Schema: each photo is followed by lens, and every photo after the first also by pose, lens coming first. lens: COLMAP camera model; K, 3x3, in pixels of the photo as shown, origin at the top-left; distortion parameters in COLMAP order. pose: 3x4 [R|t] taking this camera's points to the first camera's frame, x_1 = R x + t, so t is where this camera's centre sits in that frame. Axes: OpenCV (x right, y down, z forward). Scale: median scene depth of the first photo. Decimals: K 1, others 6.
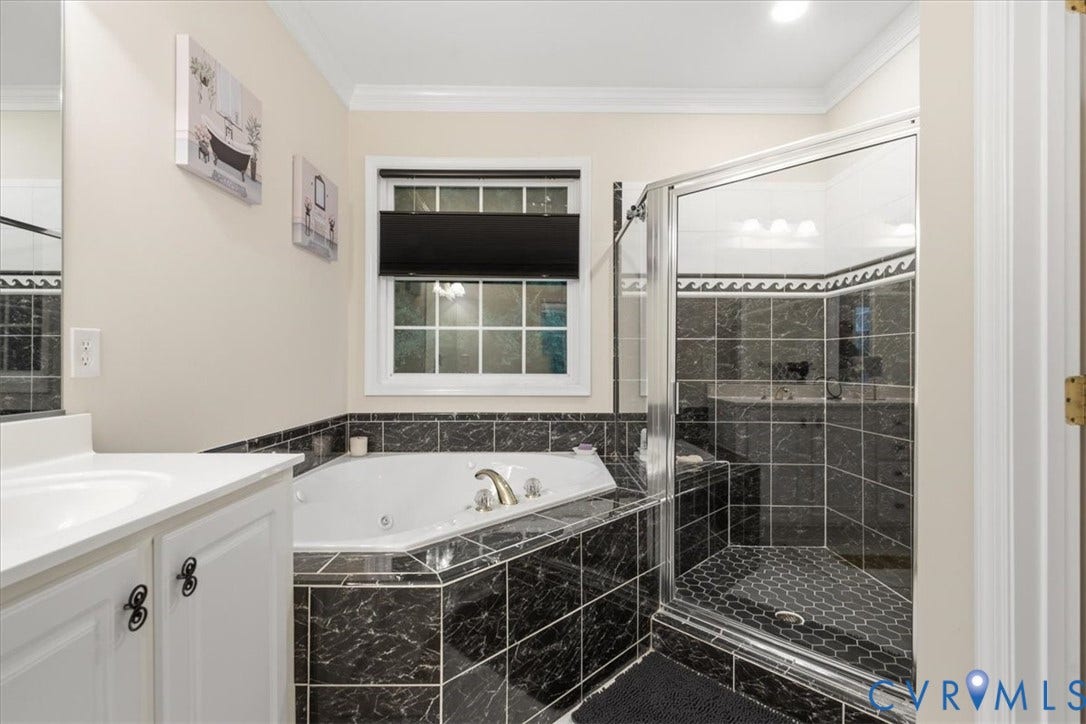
lens RADIAL K [[495.5, 0, 543.0], [0, 495.5, 363.9], [0, 0, 1]] dist [0.002002, -0.000450]
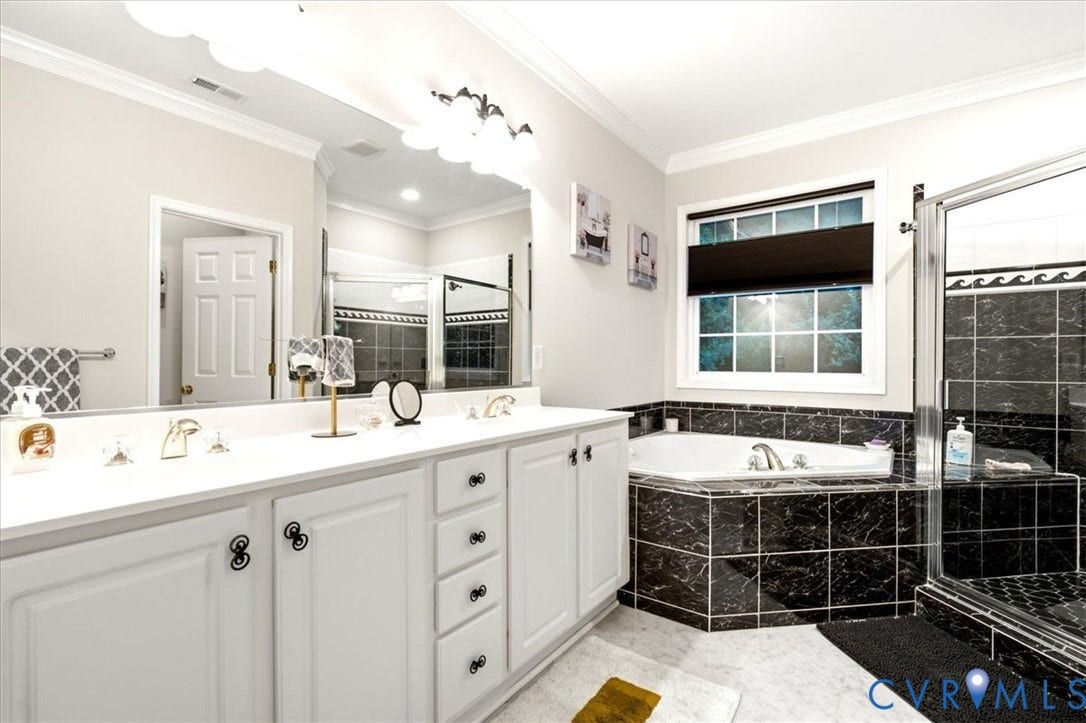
lens RADIAL K [[495.5, 0, 542.0], [0, 495.5, 363.6], [0, 0, 1]] dist [0.002002, -0.000450]
pose [[0.804458, -0.000173, -0.594010, 0.157955], [-0.001939, 0.999994, -0.002918, 0.004050], [0.594007, 0.003500, 0.804452, -0.321195]]
